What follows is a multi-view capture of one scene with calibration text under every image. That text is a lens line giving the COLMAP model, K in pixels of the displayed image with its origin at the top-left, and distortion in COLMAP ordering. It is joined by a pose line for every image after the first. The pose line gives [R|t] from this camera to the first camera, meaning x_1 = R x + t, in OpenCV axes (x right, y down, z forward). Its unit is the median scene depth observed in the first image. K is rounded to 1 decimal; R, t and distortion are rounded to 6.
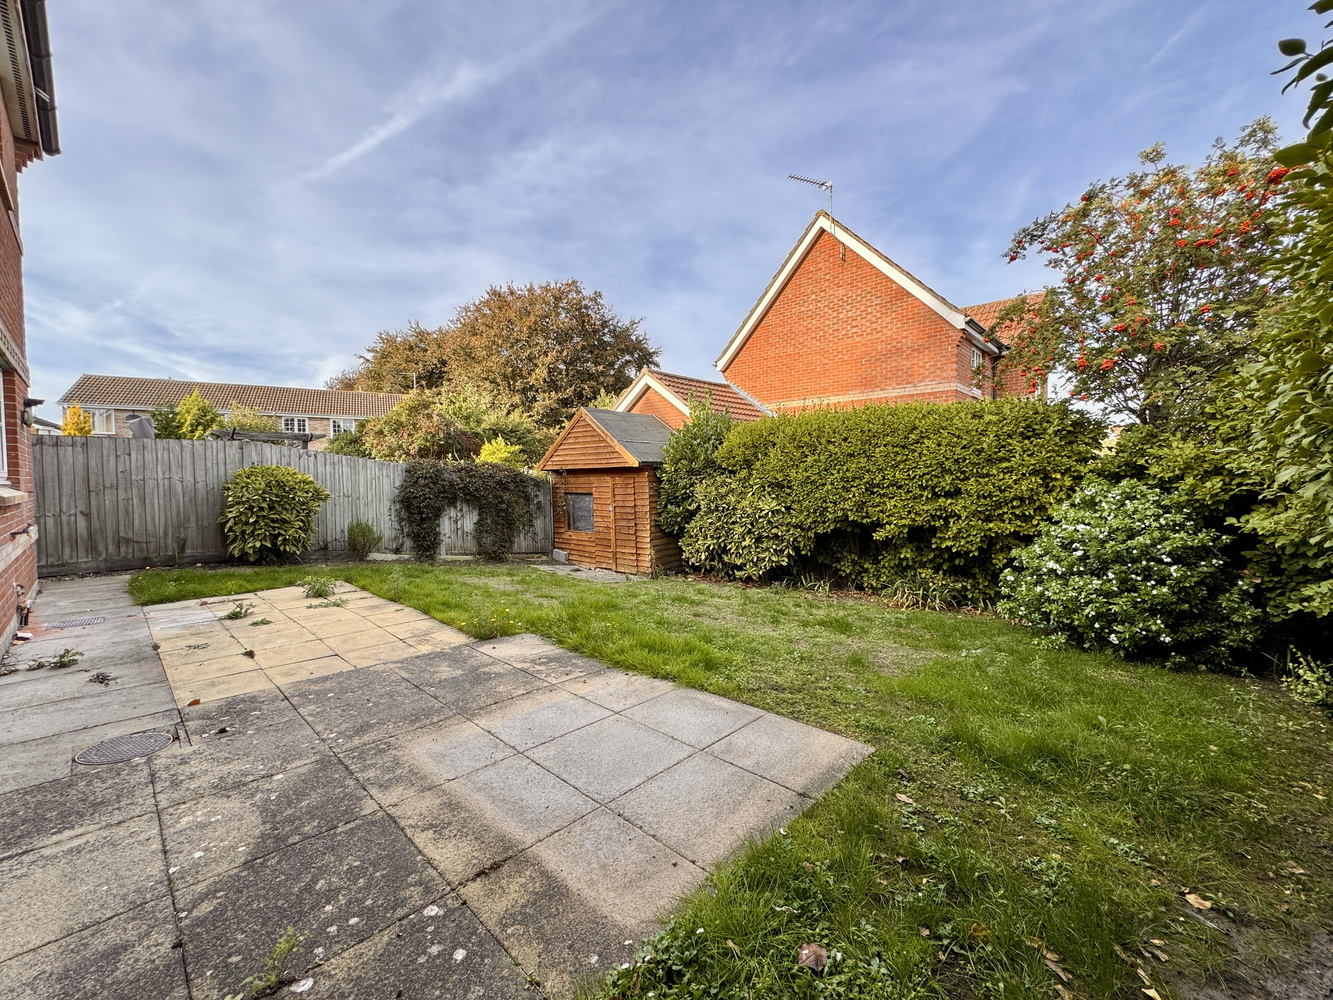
lens RADIAL K [[532.4, 0, 668.9], [0, 532.4, 499.0], [0, 0, 1]] dist [0.000766, -0.000117]
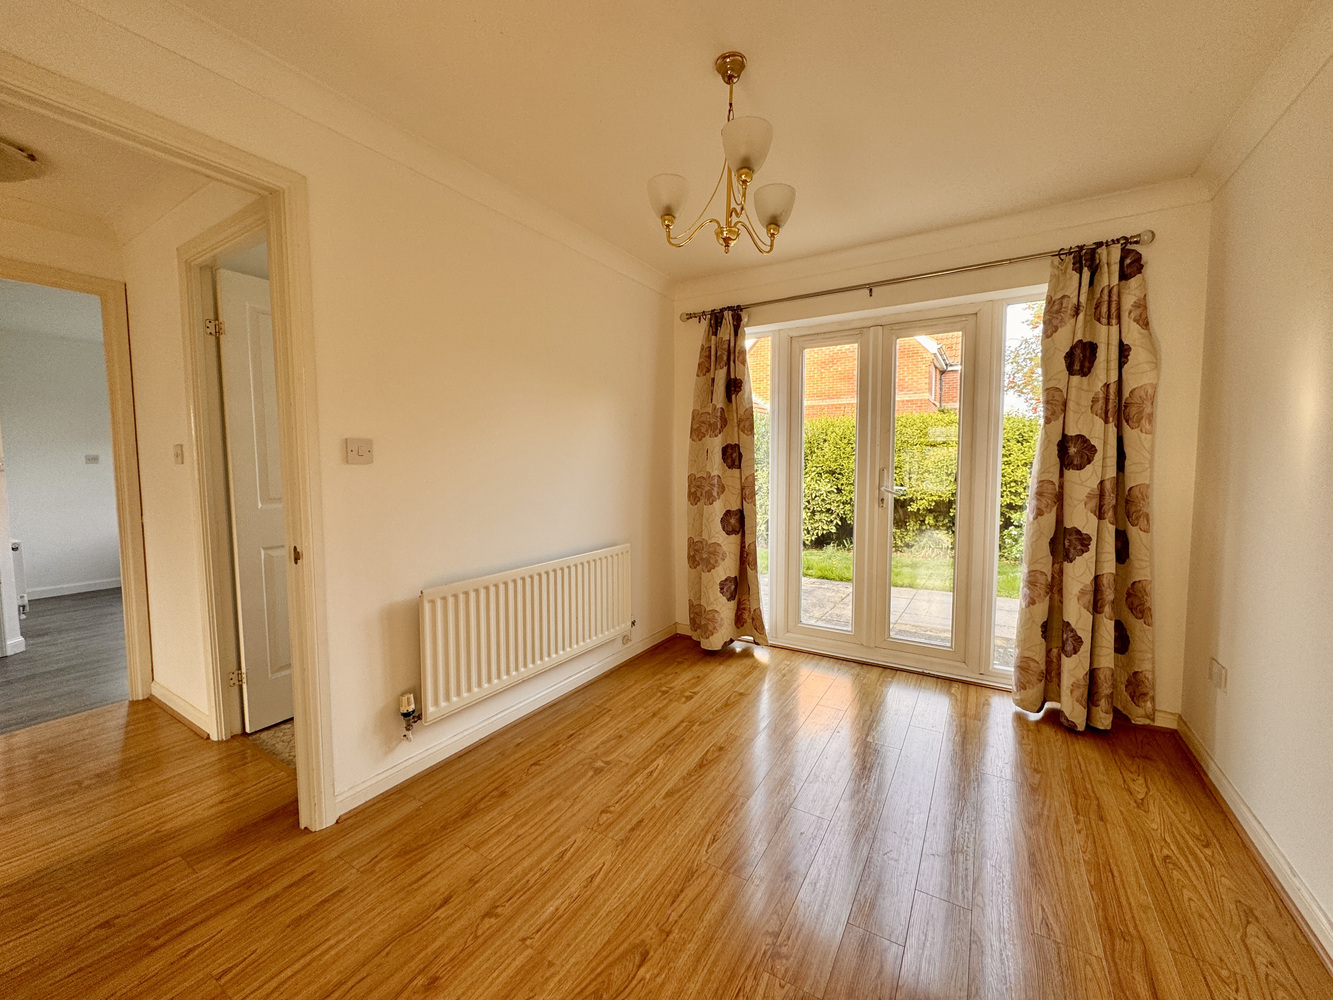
lens RADIAL K [[532.4, 0, 662.9], [0, 532.4, 499.3], [0, 0, 1]] dist [0.000766, -0.000117]
pose [[0.981570, -0.014524, 0.190551, -0.465777], [0.008134, 0.999379, 0.034273, -0.007358], [-0.190930, -0.032092, 0.981079, -0.234685]]
